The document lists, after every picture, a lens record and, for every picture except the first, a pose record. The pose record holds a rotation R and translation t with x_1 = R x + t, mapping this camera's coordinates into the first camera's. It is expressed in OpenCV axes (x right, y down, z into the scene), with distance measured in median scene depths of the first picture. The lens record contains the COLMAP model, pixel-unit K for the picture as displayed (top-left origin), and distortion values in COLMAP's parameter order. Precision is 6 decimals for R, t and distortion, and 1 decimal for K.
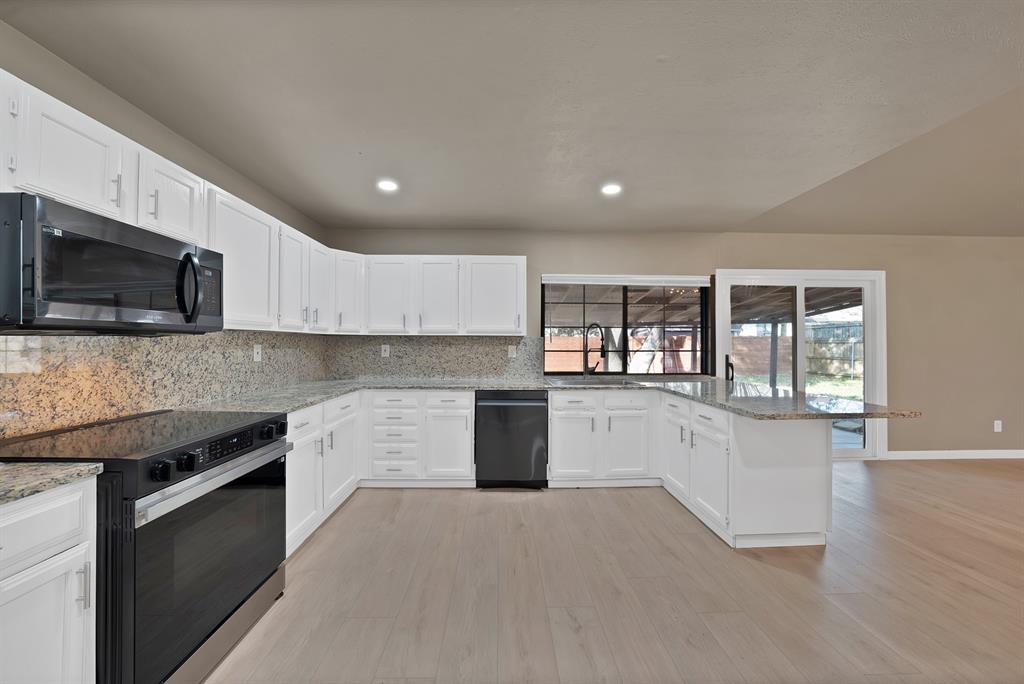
lens RADIAL K [[360.7, 0, 519.7], [0, 360.7, 341.6], [0, 0, 1]] dist [-0.018771, 0.000057]
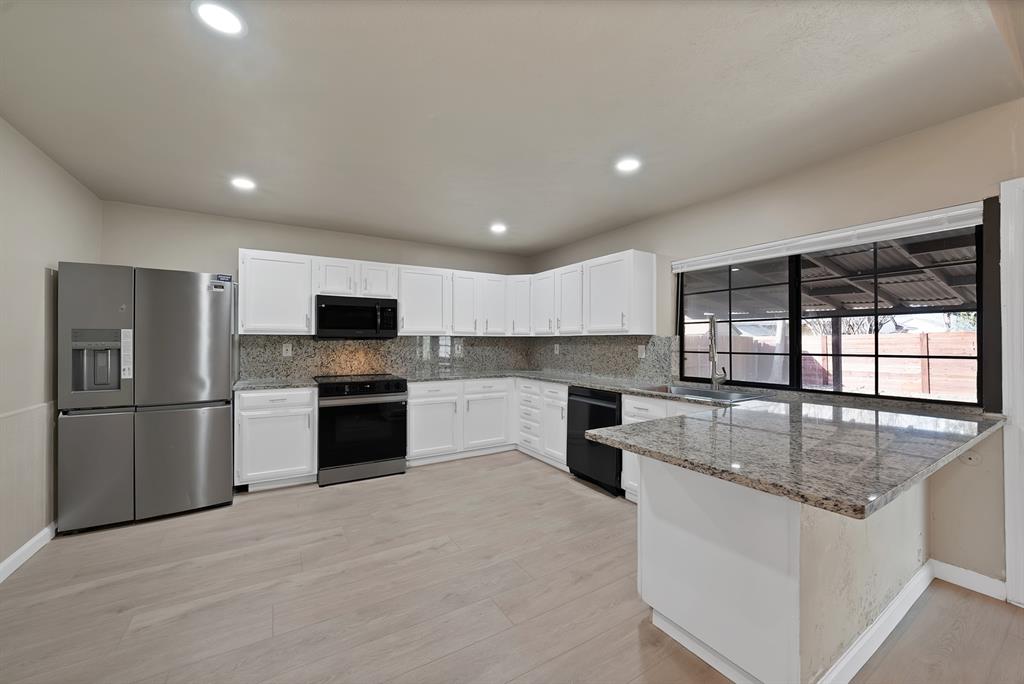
lens RADIAL K [[383.6, 0, 512.0], [0, 383.6, 342.0], [0, 0, 1]] dist [-0.007558, 0.000021]
pose [[0.508149, -0.003028, -0.861264, 0.663014], [0.005176, 0.999986, -0.000461, 0.001606], [0.861254, -0.004224, 0.508158, 0.209802]]
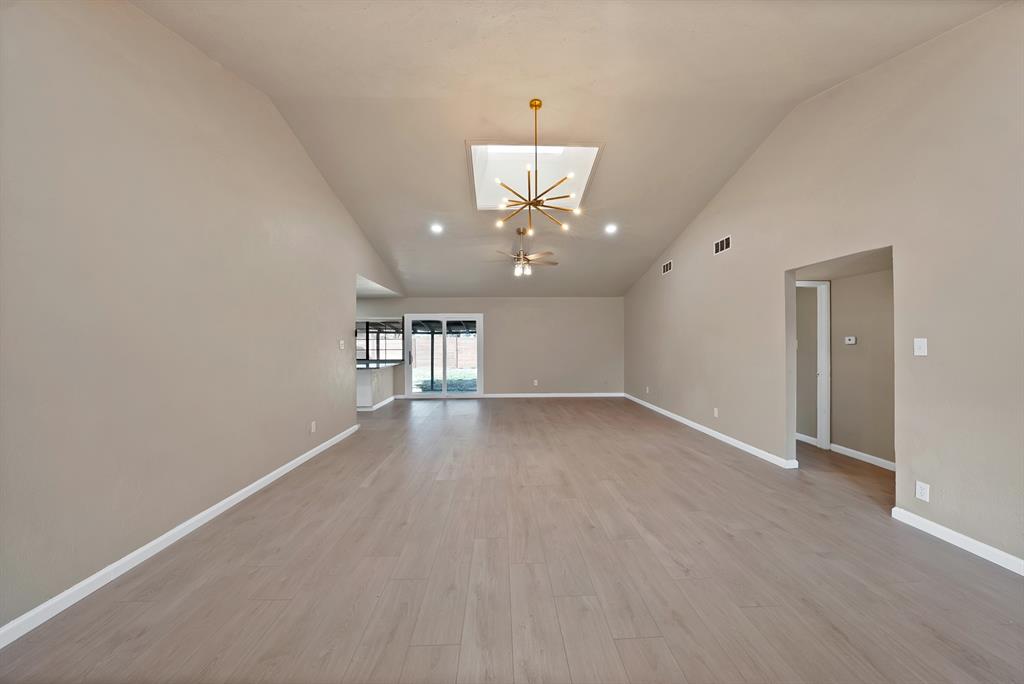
lens RADIAL K [[360.7, 0, 519.7], [0, 360.7, 341.6], [0, 0, 1]] dist [-0.018771, 0.000057]
pose [[0.999694, -0.005584, 0.024108, 1.259136], [0.005224, 0.999874, 0.014990, -0.056750], [-0.024189, -0.014859, 0.999597, -1.352690]]
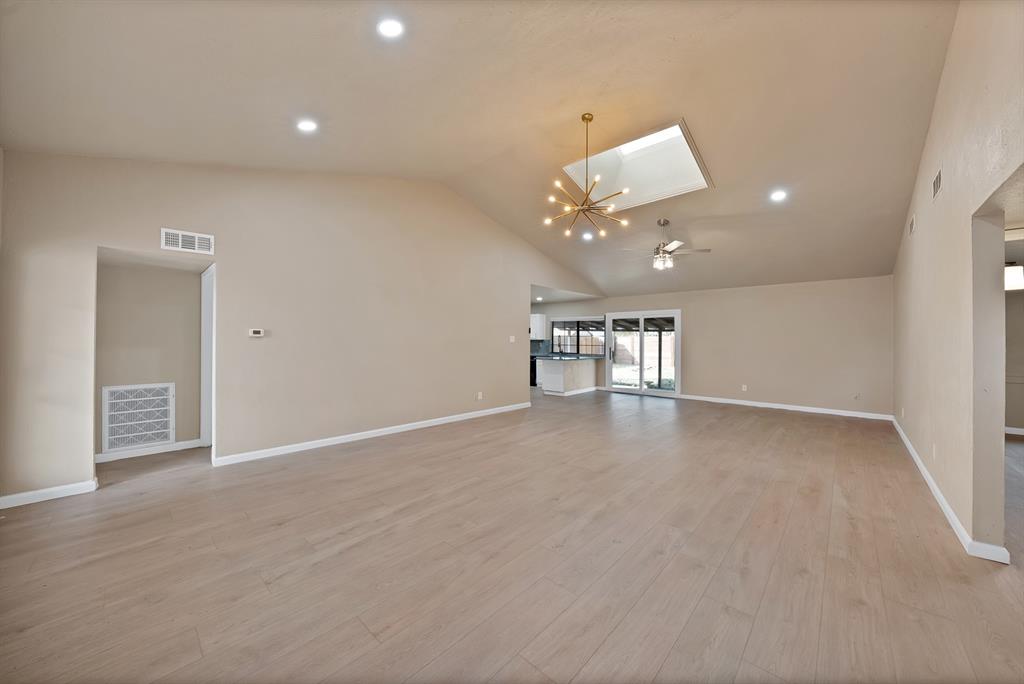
lens RADIAL K [[360.7, 0, 519.7], [0, 360.7, 341.6], [0, 0, 1]] dist [-0.018771, 0.000057]
pose [[0.739501, 0.006960, -0.673120, 1.841837], [0.004506, 0.999873, 0.015289, -0.044684], [0.673141, -0.014339, 0.739376, -1.300746]]
